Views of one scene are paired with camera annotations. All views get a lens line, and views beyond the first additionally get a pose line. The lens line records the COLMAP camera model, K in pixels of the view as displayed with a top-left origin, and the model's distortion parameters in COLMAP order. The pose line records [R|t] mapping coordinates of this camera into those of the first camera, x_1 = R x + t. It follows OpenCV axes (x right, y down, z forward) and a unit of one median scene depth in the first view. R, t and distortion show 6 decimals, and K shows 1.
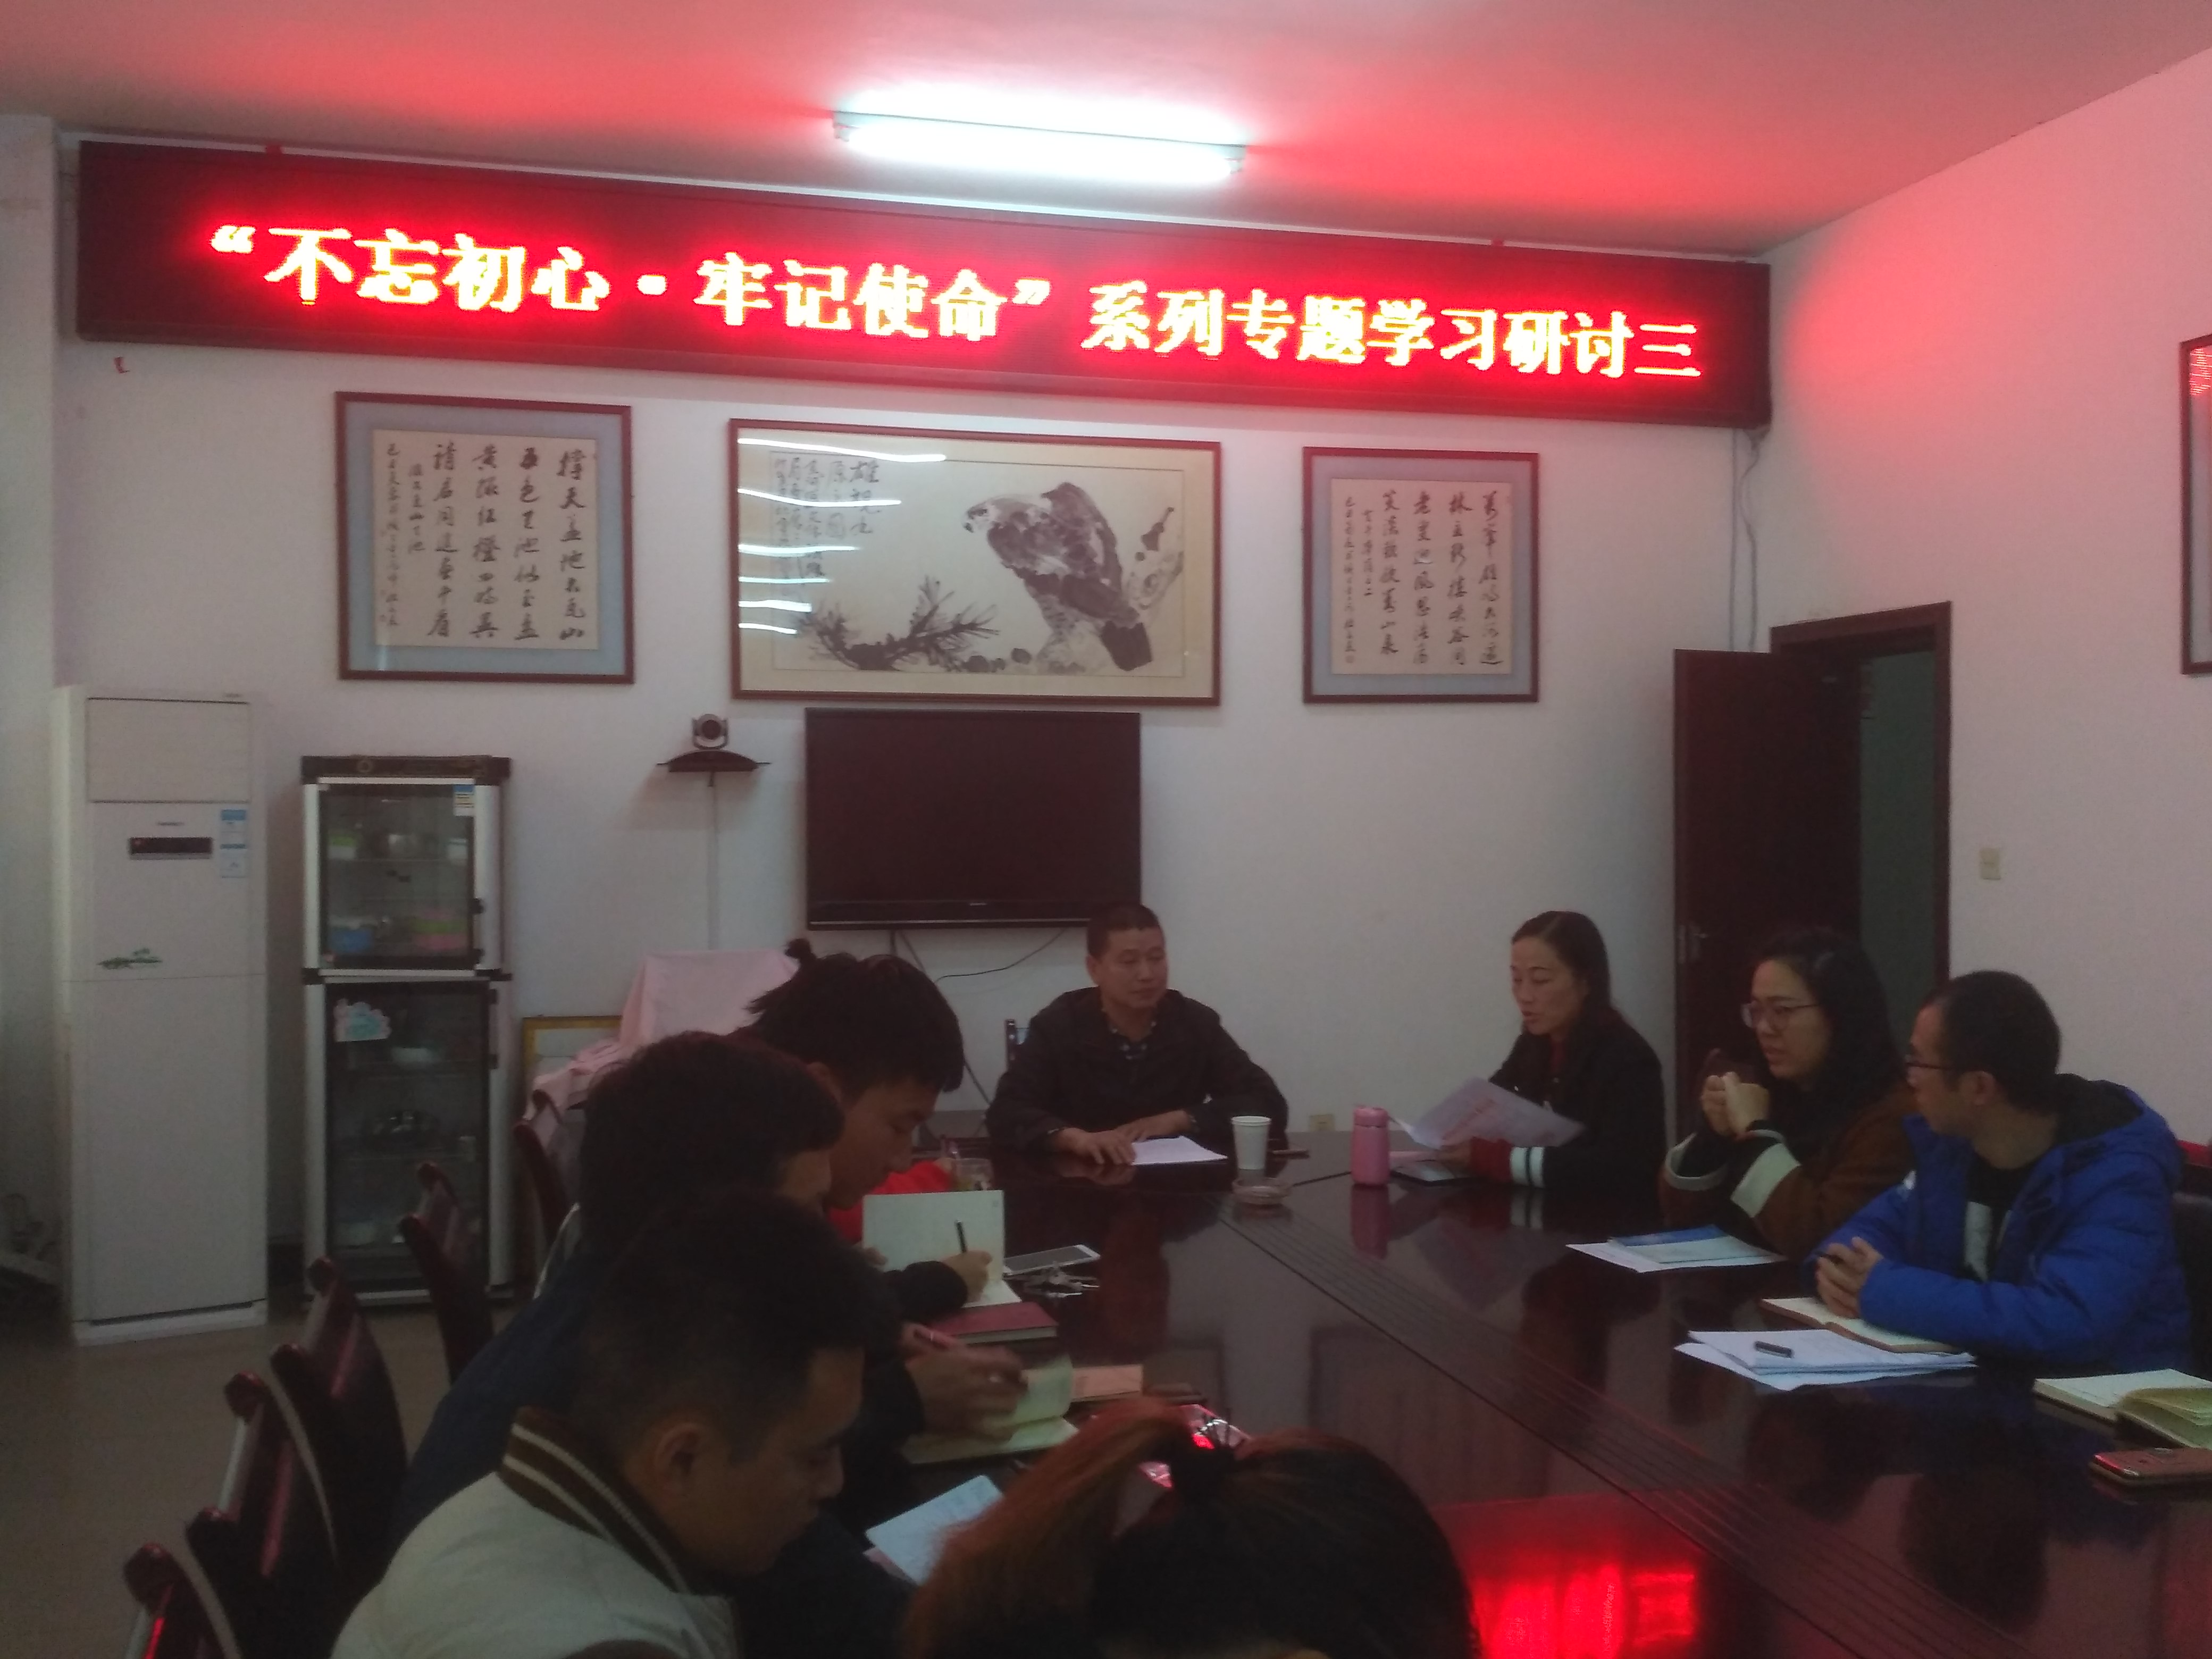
lens RADIAL K [[2136.2, 0, 1104.8], [0, 2136.2, 819.4], [0, 0, 1]] dist [0.151637, -0.273960]
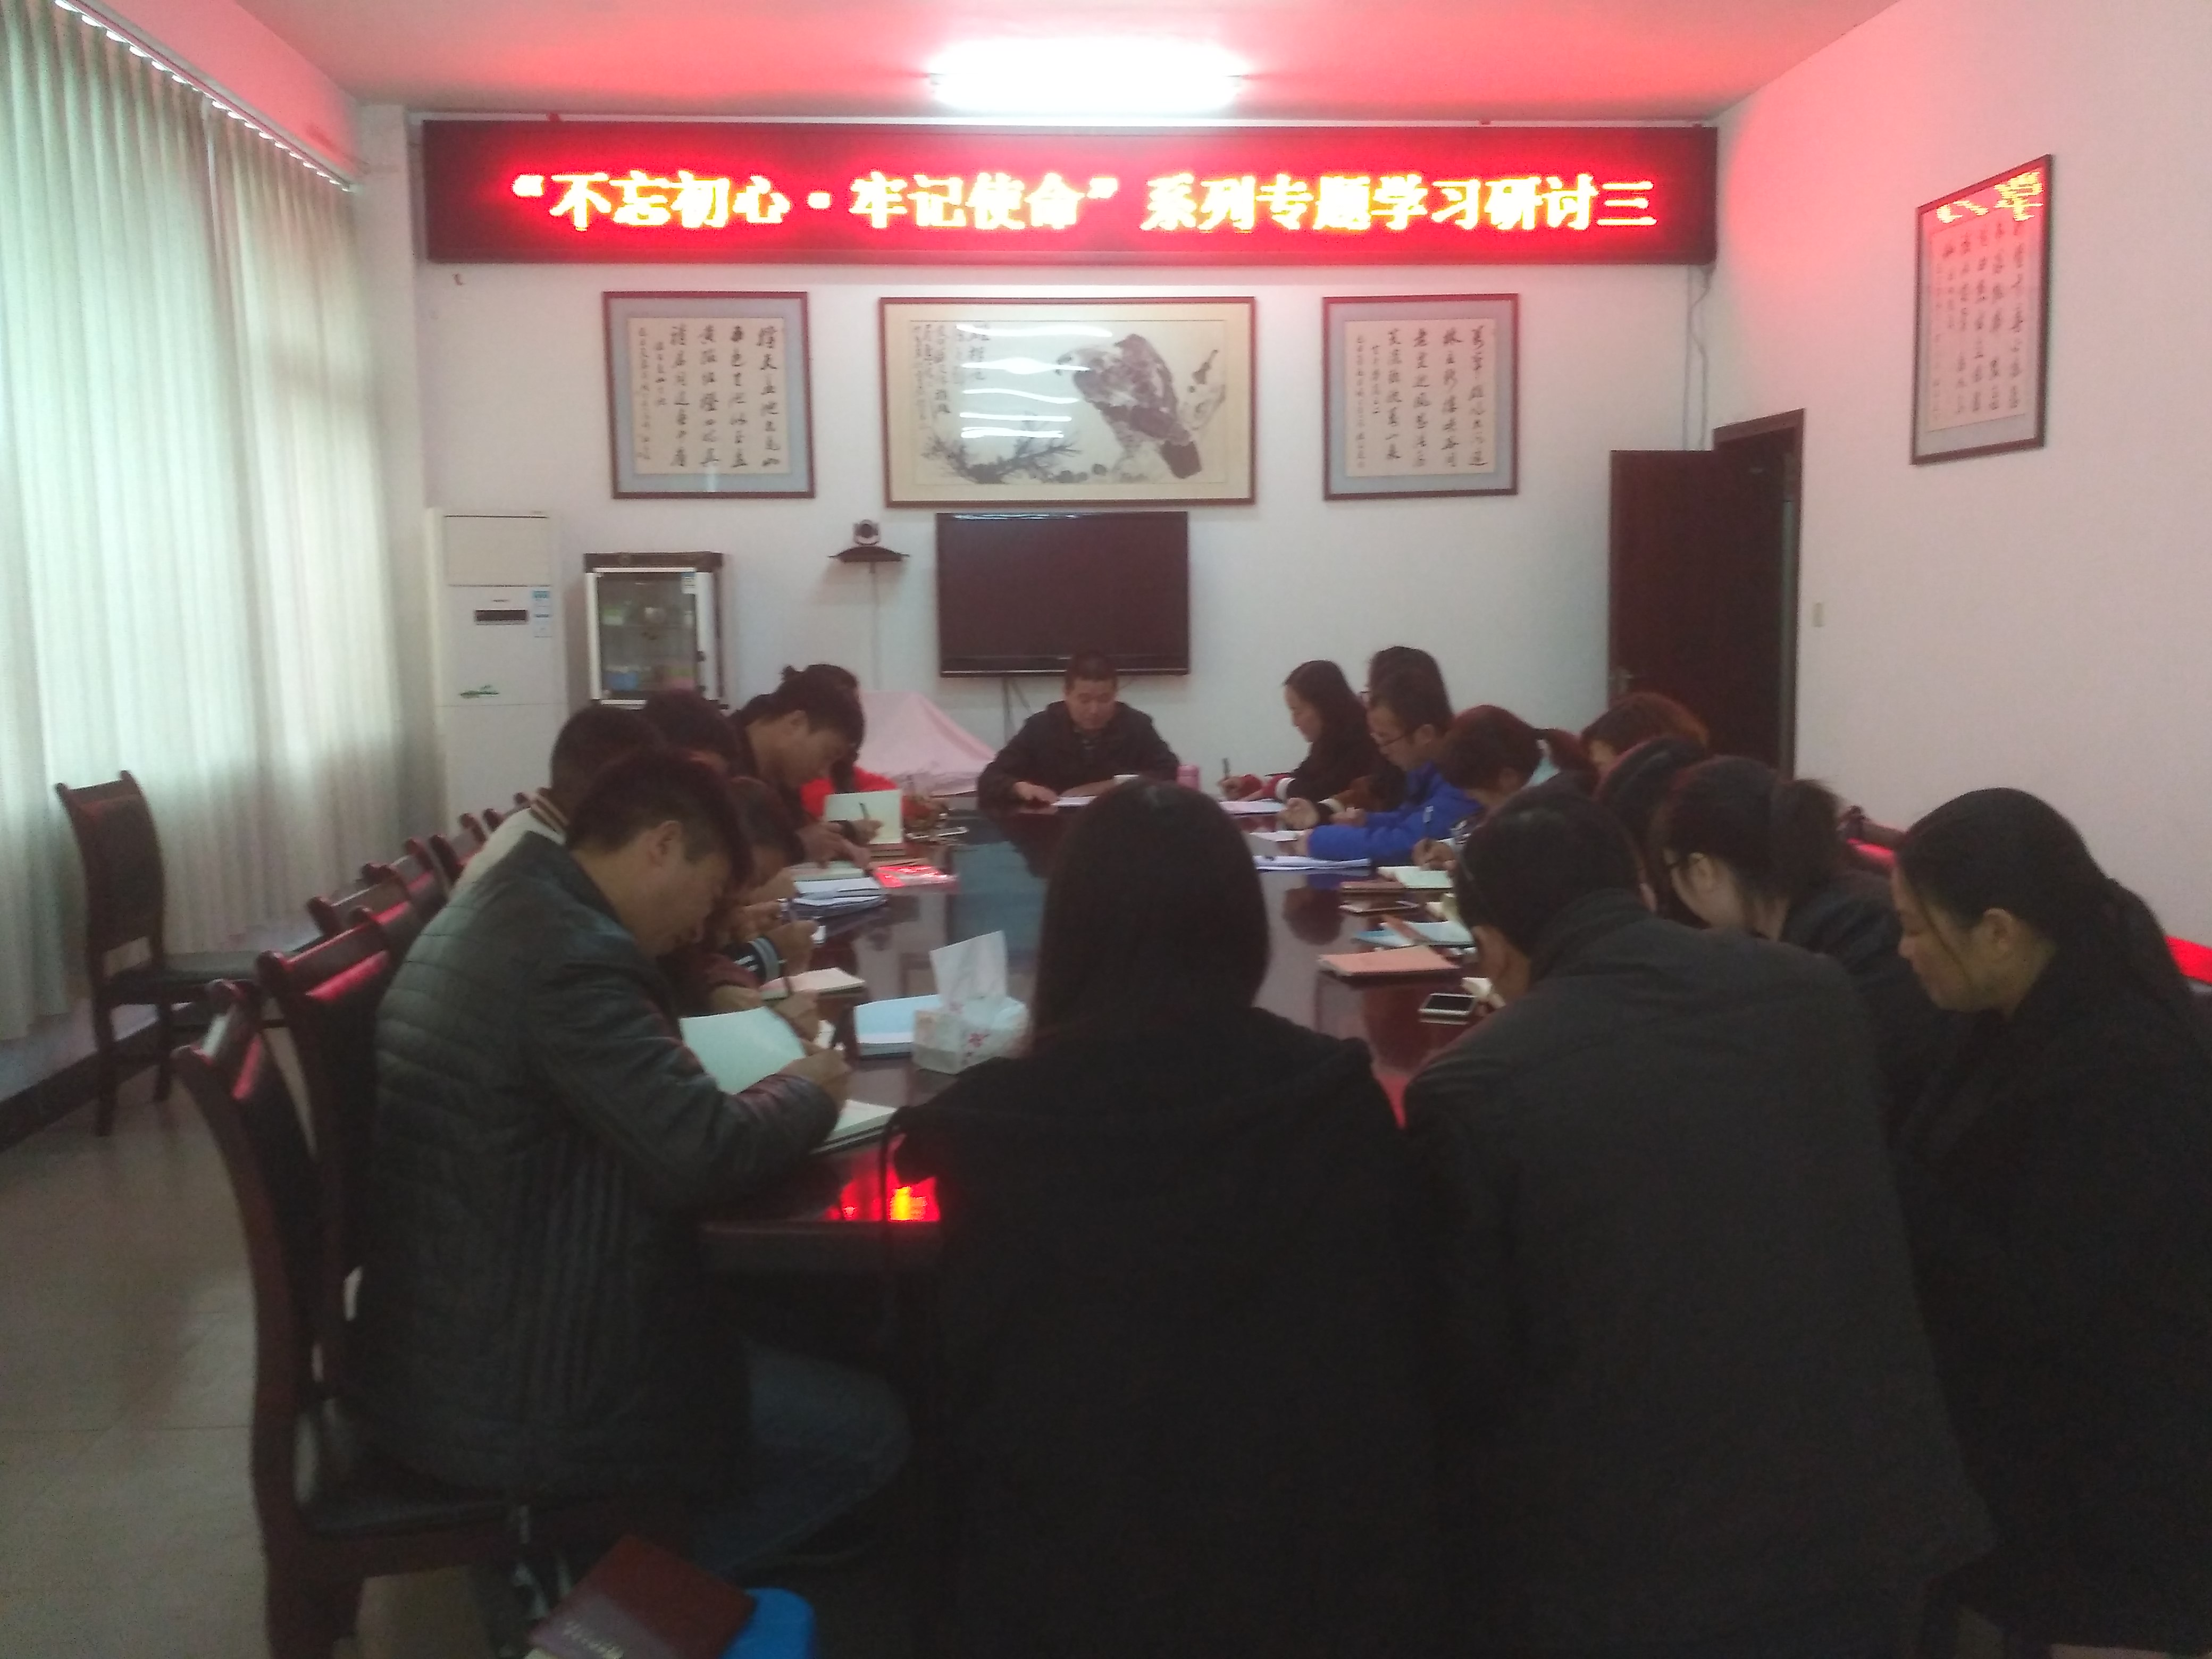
lens RADIAL K [[2136.2, 0, 1104.8], [0, 2136.2, 819.4], [0, 0, 1]] dist [0.151637, -0.273960]
pose [[0.984891, 0.003401, -0.173140, 0.198743], [0.012990, 0.995540, 0.093445, 0.015661], [0.172685, -0.094282, 0.980454, -0.331023]]
